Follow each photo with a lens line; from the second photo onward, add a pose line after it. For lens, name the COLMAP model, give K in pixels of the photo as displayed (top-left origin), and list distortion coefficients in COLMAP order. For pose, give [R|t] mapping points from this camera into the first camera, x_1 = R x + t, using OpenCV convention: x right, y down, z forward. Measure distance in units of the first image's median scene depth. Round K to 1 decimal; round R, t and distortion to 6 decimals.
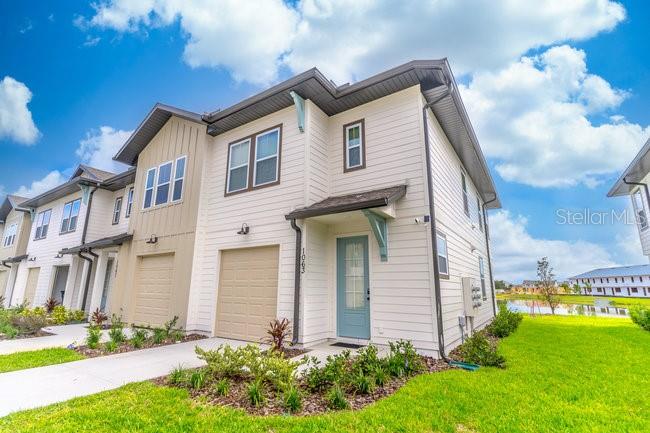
lens RADIAL K [[310.1, 0, 323.6], [0, 310.1, 217.8], [0, 0, 1]] dist [0.003925, -0.001502]
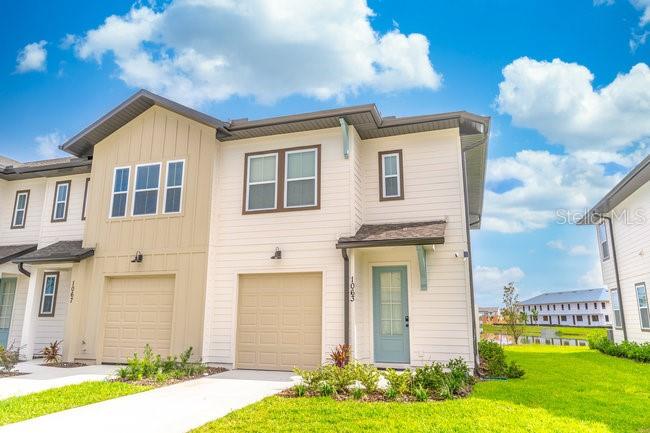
lens RADIAL K [[455.6, 0, 323.5], [0, 455.6, 216.8], [0, 0, 1]] dist [-0.007992, 0.008136]
pose [[0.962455, 0.056208, 0.265557, -0.490281], [-0.057689, 0.998332, -0.002226, -0.079231], [-0.265239, -0.013177, 0.964093, -0.367442]]
